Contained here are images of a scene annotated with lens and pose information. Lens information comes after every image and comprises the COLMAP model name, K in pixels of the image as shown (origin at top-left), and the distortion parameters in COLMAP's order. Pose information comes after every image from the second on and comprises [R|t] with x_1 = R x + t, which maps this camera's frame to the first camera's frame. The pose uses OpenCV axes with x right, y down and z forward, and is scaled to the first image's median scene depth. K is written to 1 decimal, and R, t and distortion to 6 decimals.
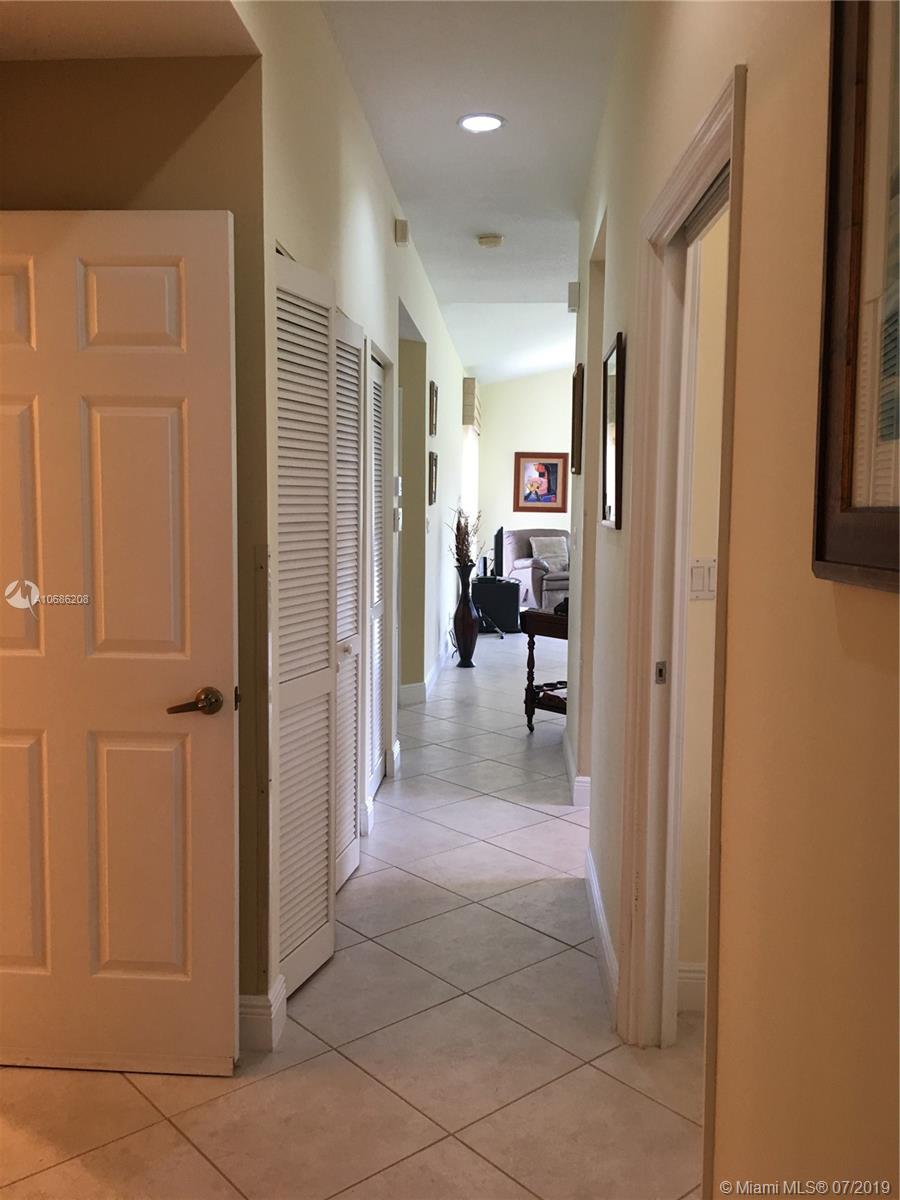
lens RADIAL K [[1027.0, 0, 455.9], [0, 1027.0, 605.4], [0, 0, 1]] dist [0.074406, -0.110695]
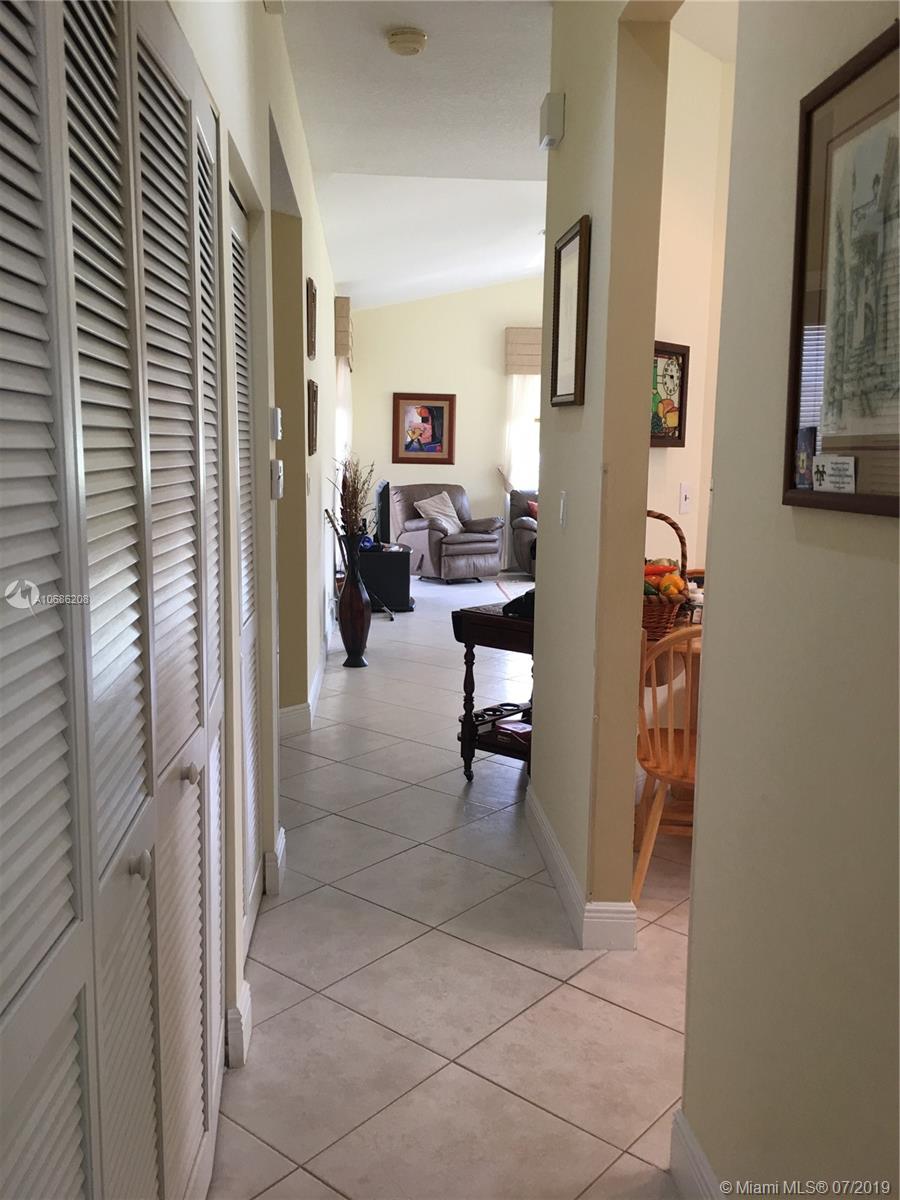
lens RADIAL K [[1027.0, 0, 455.9], [0, 1027.0, 605.4], [0, 0, 1]] dist [0.074406, -0.110695]
pose [[0.989835, -0.018974, 0.140951, -0.028122], [0.012260, 0.998755, 0.048345, -0.026553], [-0.141693, -0.046125, 0.988835, 0.271820]]
